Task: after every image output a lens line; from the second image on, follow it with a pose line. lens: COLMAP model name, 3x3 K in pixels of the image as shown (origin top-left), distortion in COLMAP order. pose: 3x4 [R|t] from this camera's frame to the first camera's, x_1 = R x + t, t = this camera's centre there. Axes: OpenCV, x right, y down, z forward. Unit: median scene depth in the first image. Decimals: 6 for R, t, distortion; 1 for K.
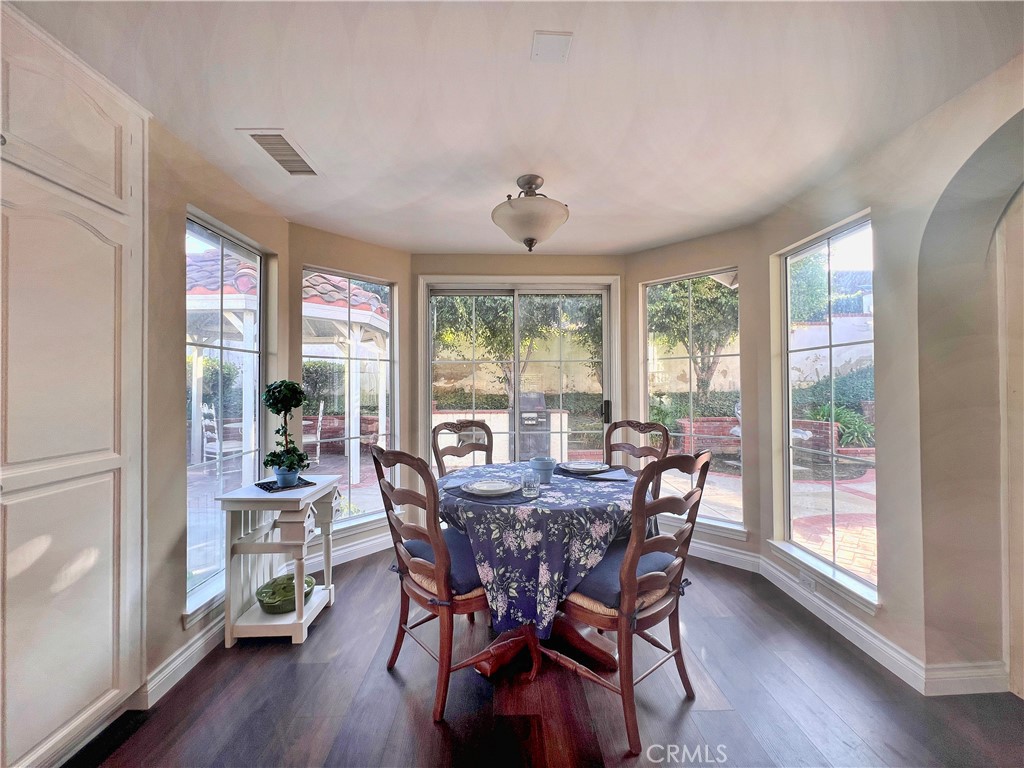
lens RADIAL K [[423.3, 0, 495.7], [0, 423.3, 381.2], [0, 0, 1]] dist [-0.003775, 0.000045]
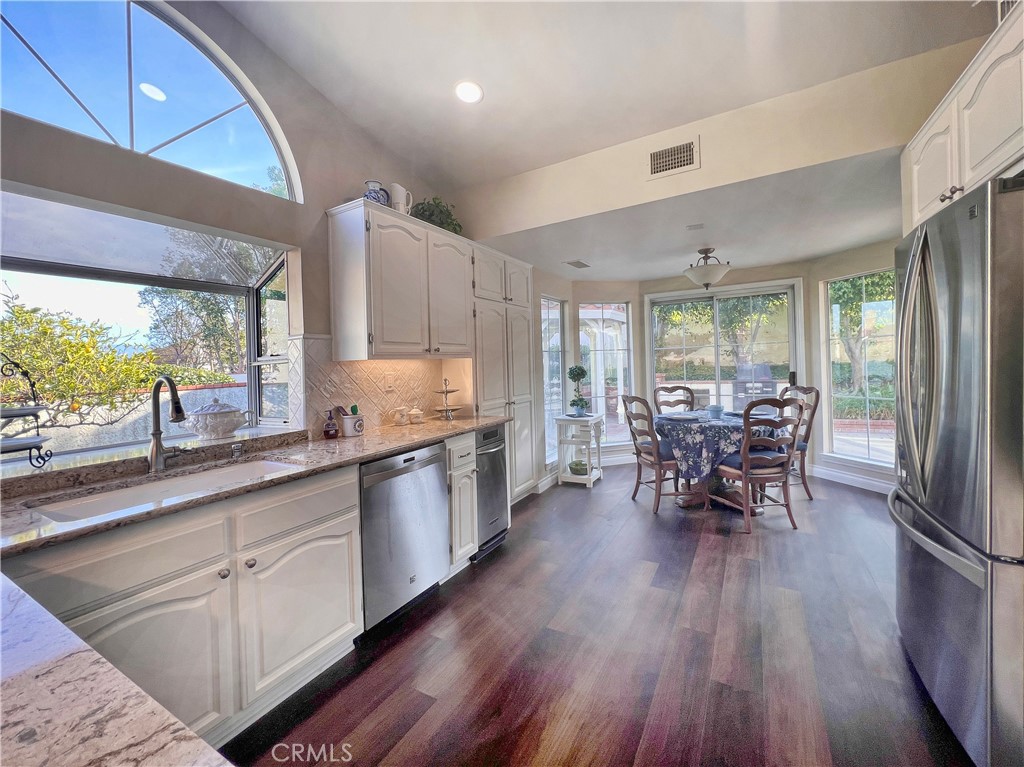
lens RADIAL K [[423.3, 0, 498.6], [0, 423.3, 374.2], [0, 0, 1]] dist [-0.003775, 0.000045]
pose [[0.861447, -0.014513, -0.507640, 0.239575], [0.039133, 0.998516, 0.037862, -0.057319], [0.506338, -0.052482, 0.860737, -1.065057]]
